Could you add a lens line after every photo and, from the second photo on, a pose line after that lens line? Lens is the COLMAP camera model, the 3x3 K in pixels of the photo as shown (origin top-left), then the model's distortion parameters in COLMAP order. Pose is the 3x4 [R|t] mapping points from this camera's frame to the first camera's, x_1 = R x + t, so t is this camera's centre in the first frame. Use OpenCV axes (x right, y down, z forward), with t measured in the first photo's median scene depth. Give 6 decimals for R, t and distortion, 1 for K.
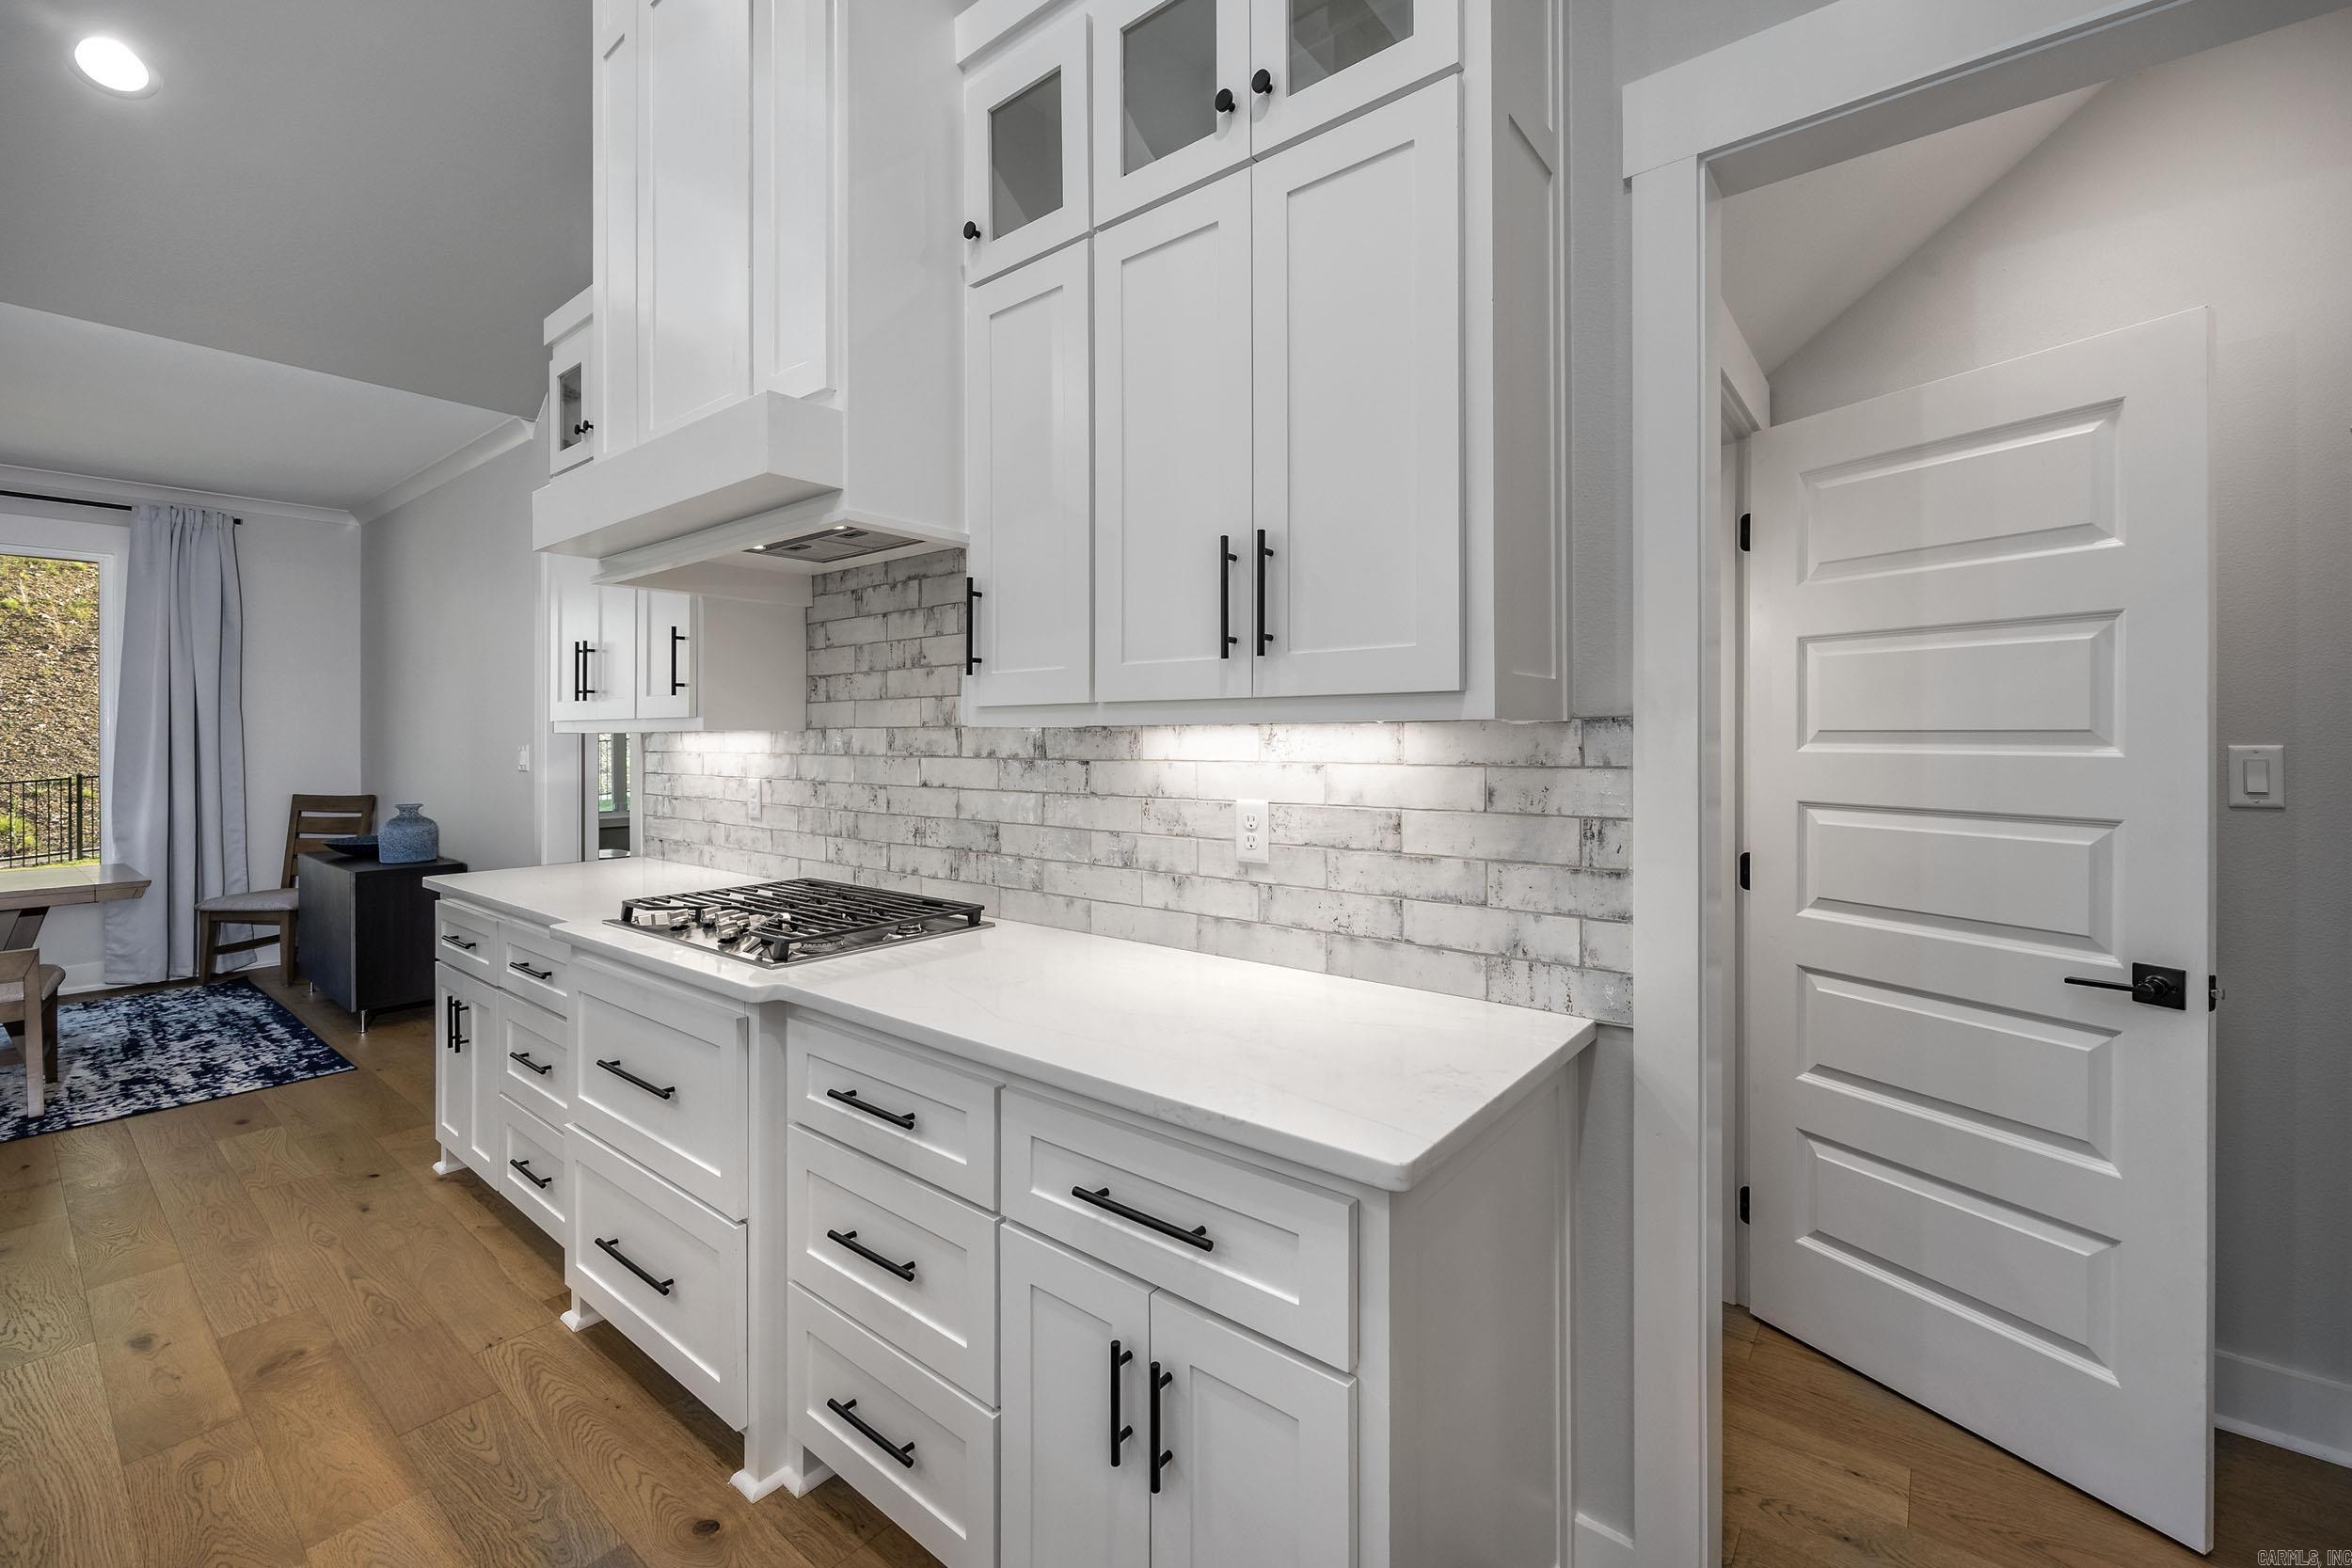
lens RADIAL K [[965.1, 0, 1185.4], [0, 965.1, 742.9], [0, 0, 1]] dist [-0.015964, 0.001921]
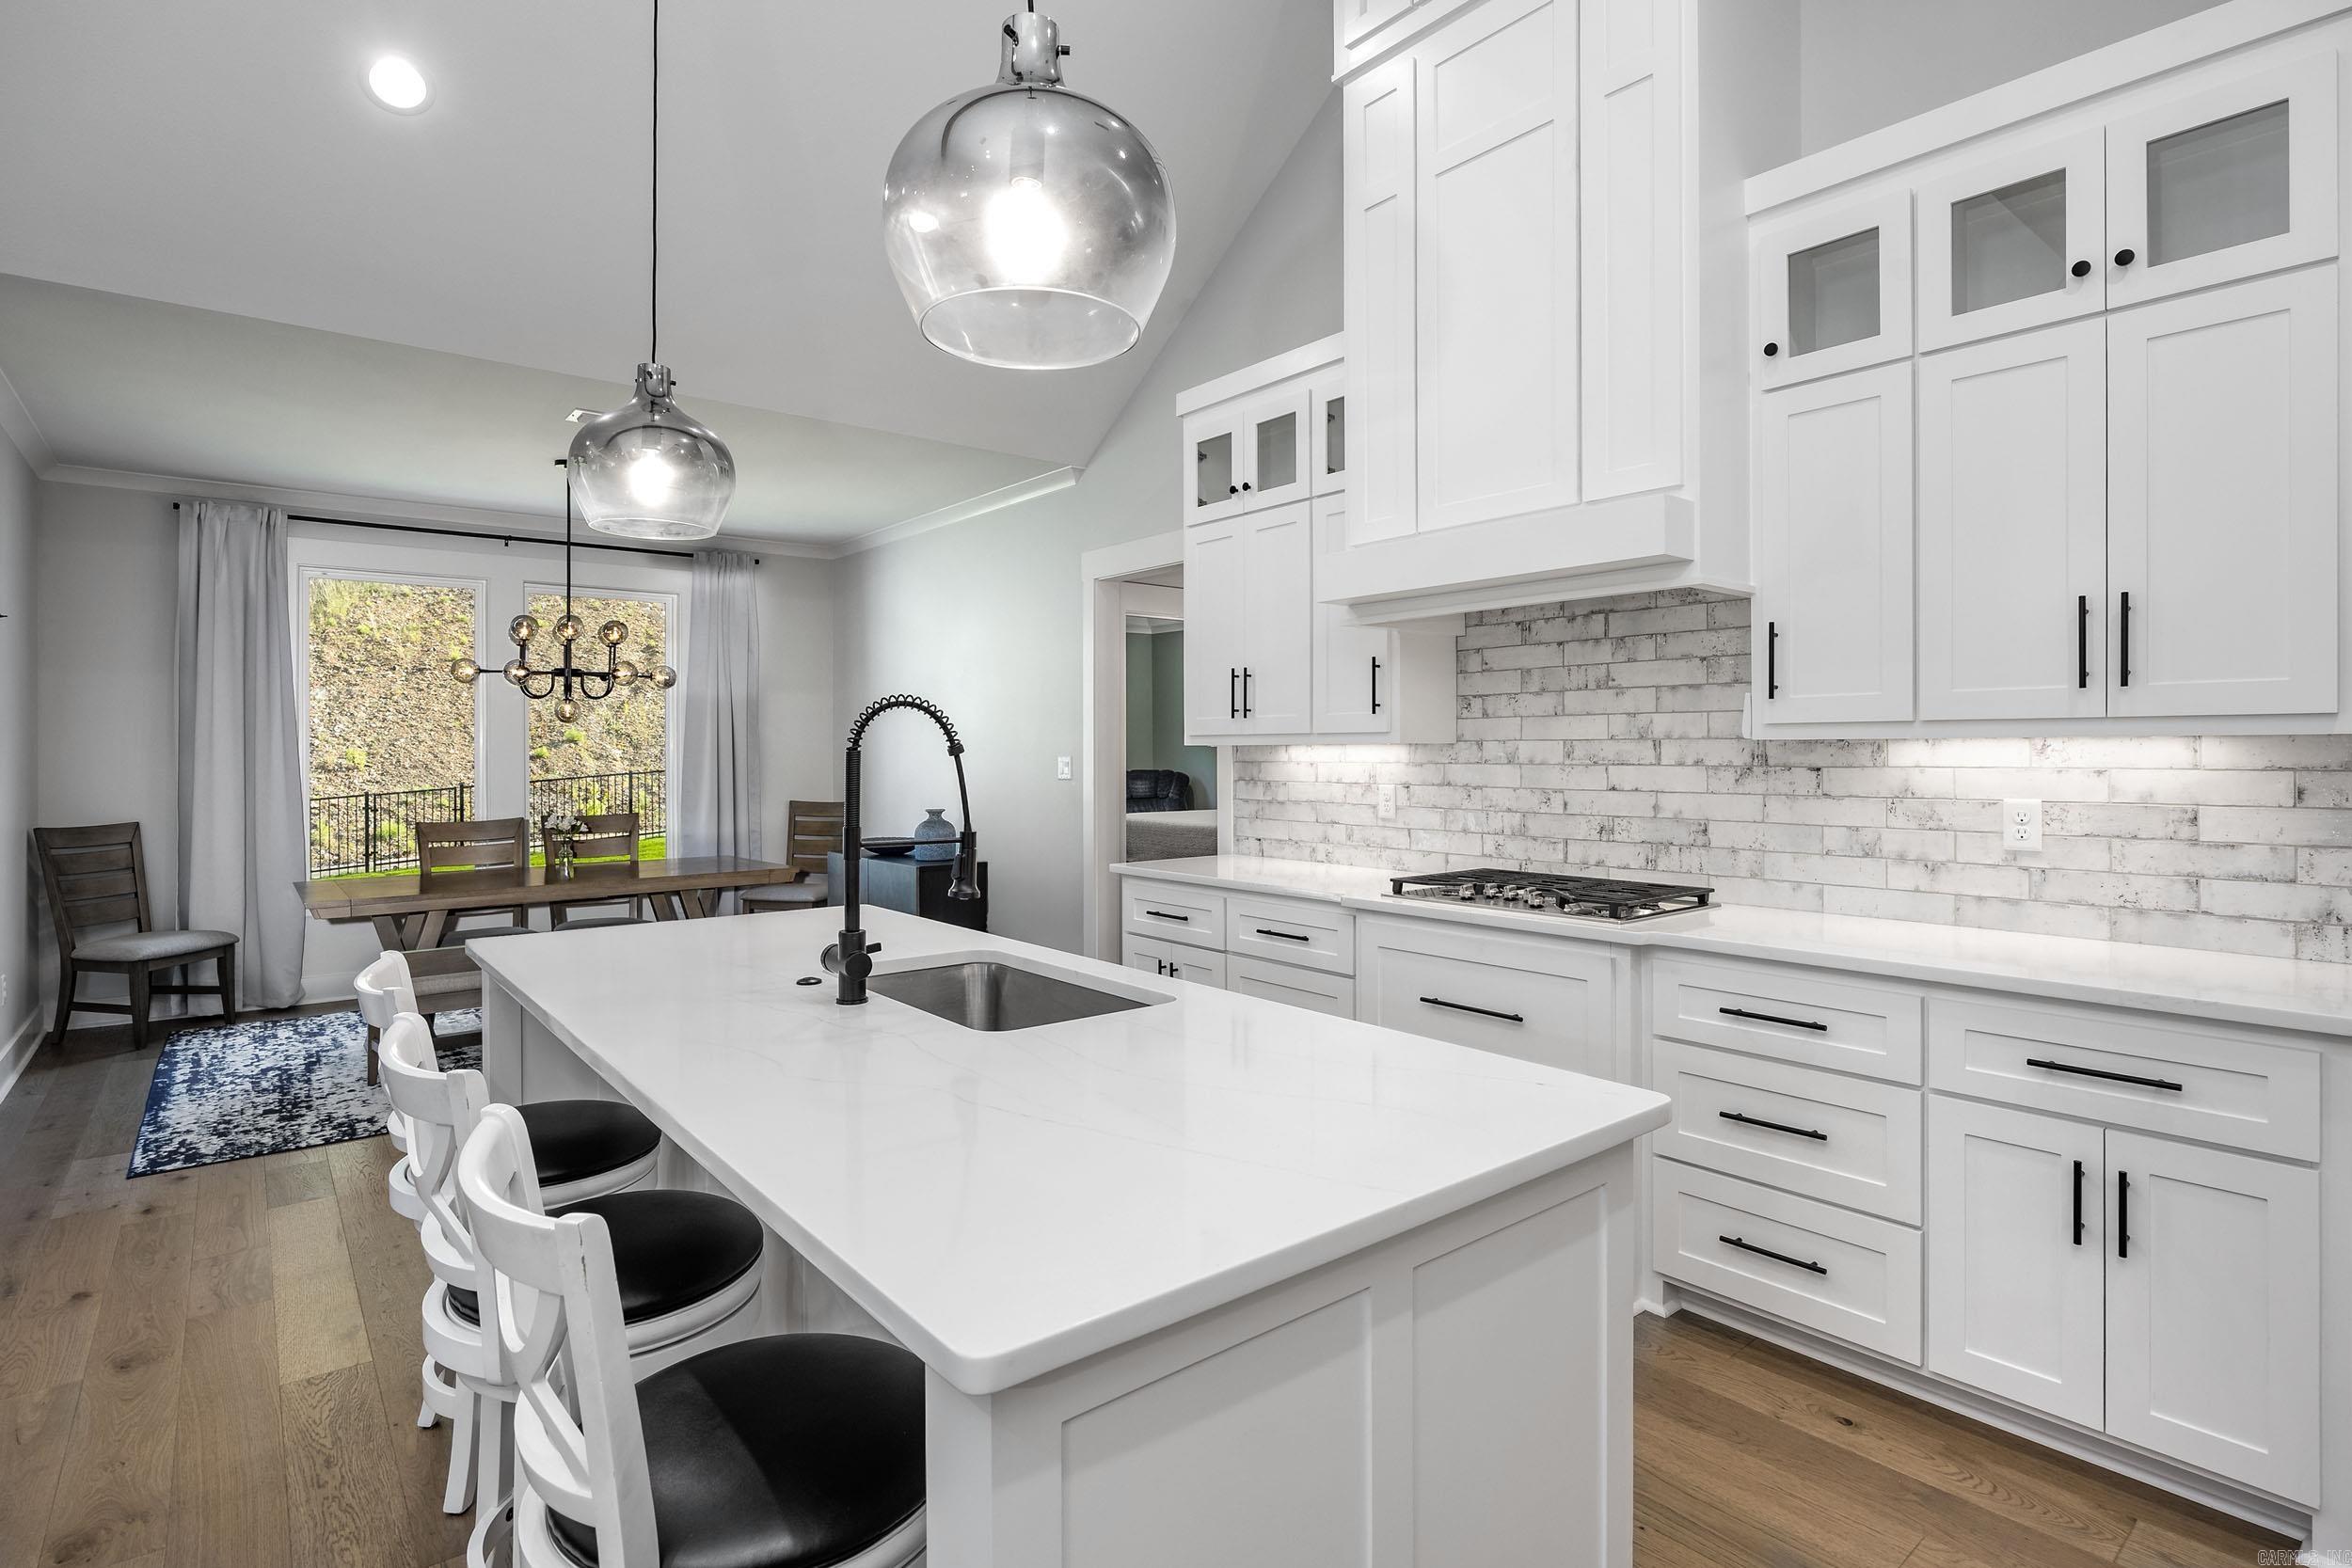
lens RADIAL K [[1158.3, 0, 1114.2], [0, 1158.3, 750.6], [0, 0, 1]] dist [-0.021044, 0.001348]
pose [[0.966879, -0.001893, -0.255229, -0.552621], [0.000736, 0.999989, -0.004626, 0.003276], [0.255235, 0.004284, 0.966870, -0.563145]]
